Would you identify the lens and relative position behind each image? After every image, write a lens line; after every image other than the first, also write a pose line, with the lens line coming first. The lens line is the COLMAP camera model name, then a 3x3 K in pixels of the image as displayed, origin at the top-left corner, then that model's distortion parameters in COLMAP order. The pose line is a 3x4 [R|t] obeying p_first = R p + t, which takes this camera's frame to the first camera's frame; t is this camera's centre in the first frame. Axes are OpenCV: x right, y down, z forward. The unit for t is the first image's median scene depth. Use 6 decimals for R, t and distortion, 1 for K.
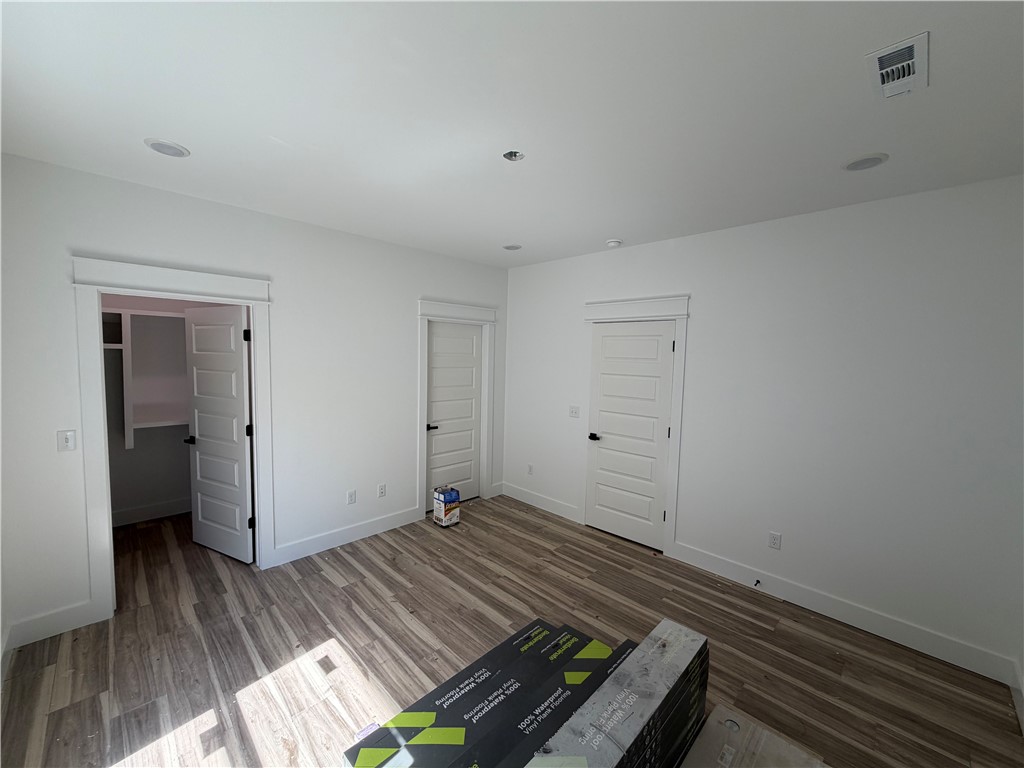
lens RADIAL K [[407.8, 0, 508.1], [0, 407.8, 384.8], [0, 0, 1]] dist [0.000295, -0.000180]
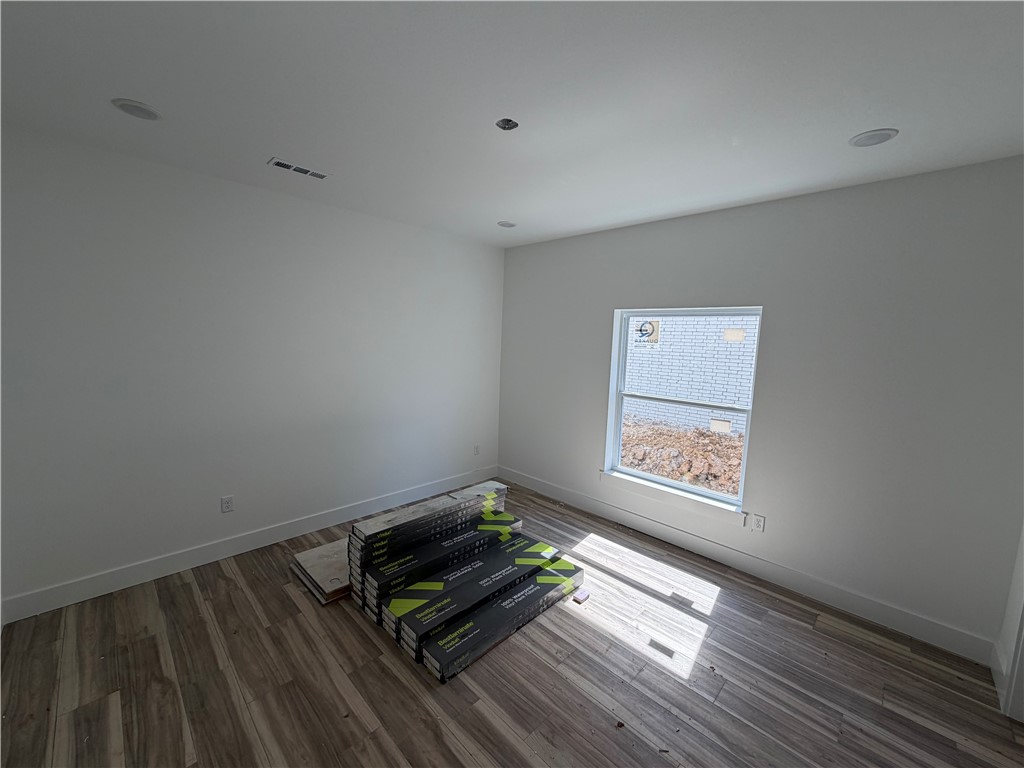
lens RADIAL K [[407.8, 0, 510.7], [0, 407.8, 381.3], [0, 0, 1]] dist [0.000295, -0.000180]
pose [[-0.998330, -0.055633, -0.015530, -0.013167], [-0.057518, 0.982130, 0.179201, -0.128327], [0.005283, 0.179796, -0.983690, 1.777724]]
